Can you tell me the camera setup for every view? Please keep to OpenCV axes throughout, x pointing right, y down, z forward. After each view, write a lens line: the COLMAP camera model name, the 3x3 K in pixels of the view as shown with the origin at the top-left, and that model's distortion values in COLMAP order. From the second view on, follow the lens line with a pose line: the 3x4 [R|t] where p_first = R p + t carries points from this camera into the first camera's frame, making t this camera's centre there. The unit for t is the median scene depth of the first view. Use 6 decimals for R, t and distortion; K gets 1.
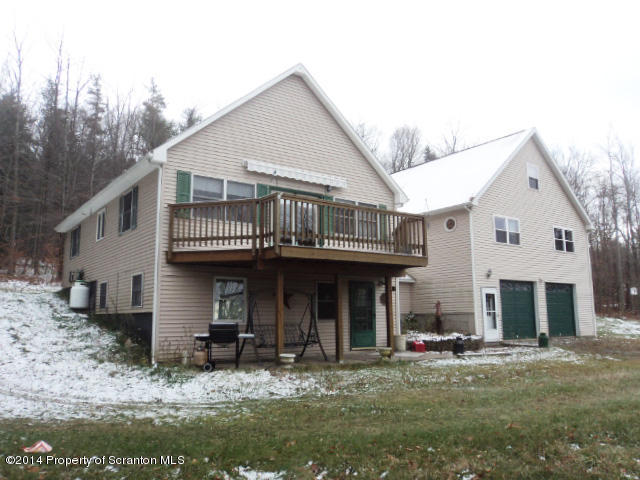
lens RADIAL K [[501.1, 0, 320.0], [0, 501.1, 240.0], [0, 0, 1]] dist [0.001979, 0.001807]
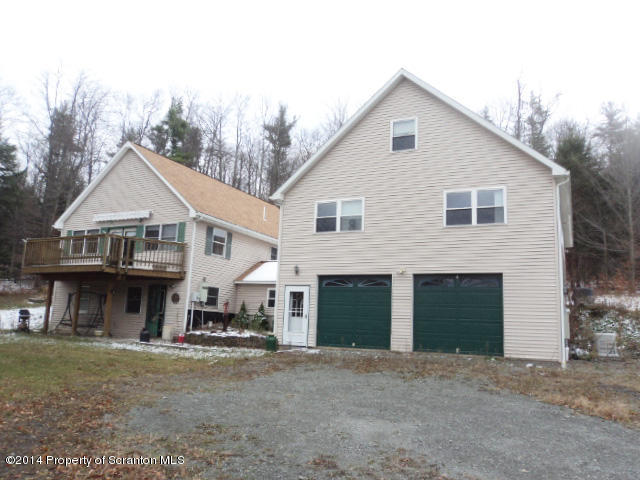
lens RADIAL K [[501.1, 0, 320.0], [0, 501.1, 240.0], [0, 0, 1]] dist [0.001979, 0.001807]
pose [[0.455949, -0.122688, -0.881509, 1.126290], [0.092913, 0.991603, -0.089952, 0.095795], [0.885143, -0.040890, 0.463520, 0.603219]]
